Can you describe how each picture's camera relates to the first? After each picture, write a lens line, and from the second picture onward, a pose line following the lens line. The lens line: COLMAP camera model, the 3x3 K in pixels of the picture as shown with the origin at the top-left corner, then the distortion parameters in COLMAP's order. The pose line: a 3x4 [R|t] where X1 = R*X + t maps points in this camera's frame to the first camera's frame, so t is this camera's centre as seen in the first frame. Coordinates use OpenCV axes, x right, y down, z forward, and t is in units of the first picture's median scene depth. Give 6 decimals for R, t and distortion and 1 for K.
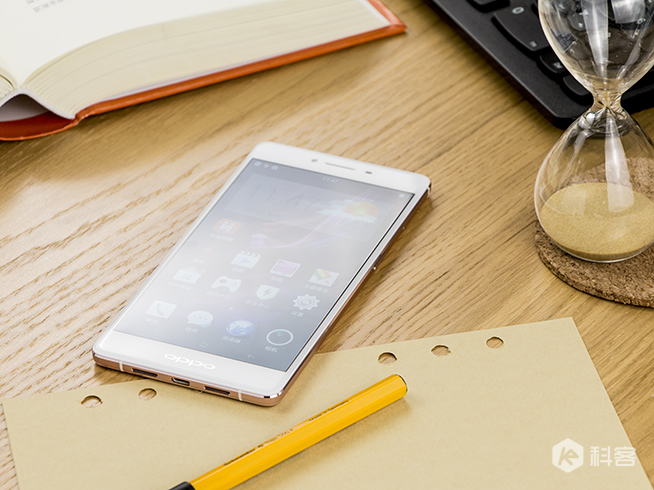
lens RADIAL K [[2841.2, 0, 327.0], [0, 2841.2, 245.0], [0, 0, 1]] dist [0.053099, -0.654748]
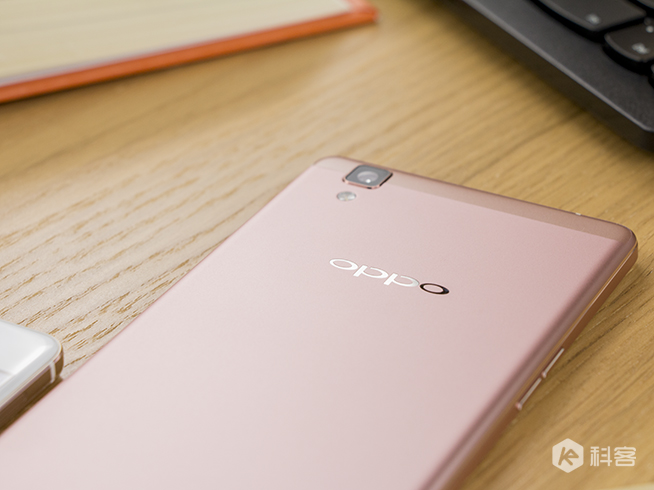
lens RADIAL K [[1734.3, 0, 327.0], [0, 1734.3, 245.0], [0, 0, 1]] dist [-0.023521, 0.004688]
pose [[0.999605, -0.005005, -0.027647, 0.029390], [0.003254, 0.998007, -0.063022, -0.002709], [0.027907, 0.062907, 0.997629, 0.684796]]
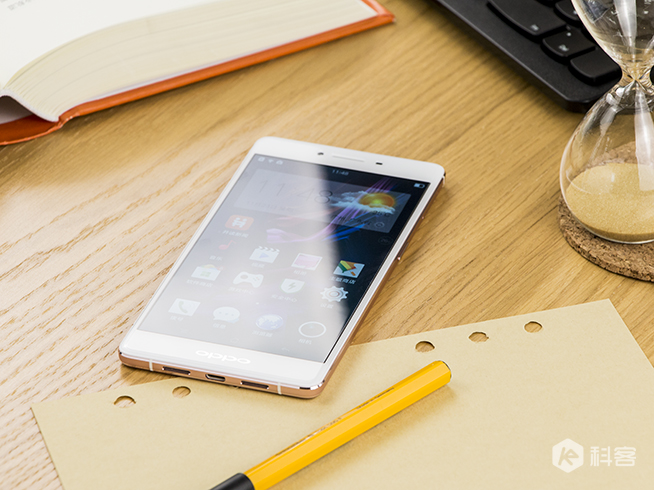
lens RADIAL K [[3430.0, 0, 327.0], [0, 3430.0, 245.0], [0, 0, 1]] dist [0.133883, 3.312775]
pose [[0.996722, -0.037699, 0.071589, -0.086365], [0.040049, 0.998695, -0.031681, 0.037673], [-0.070302, 0.034444, 0.996931, -0.146407]]
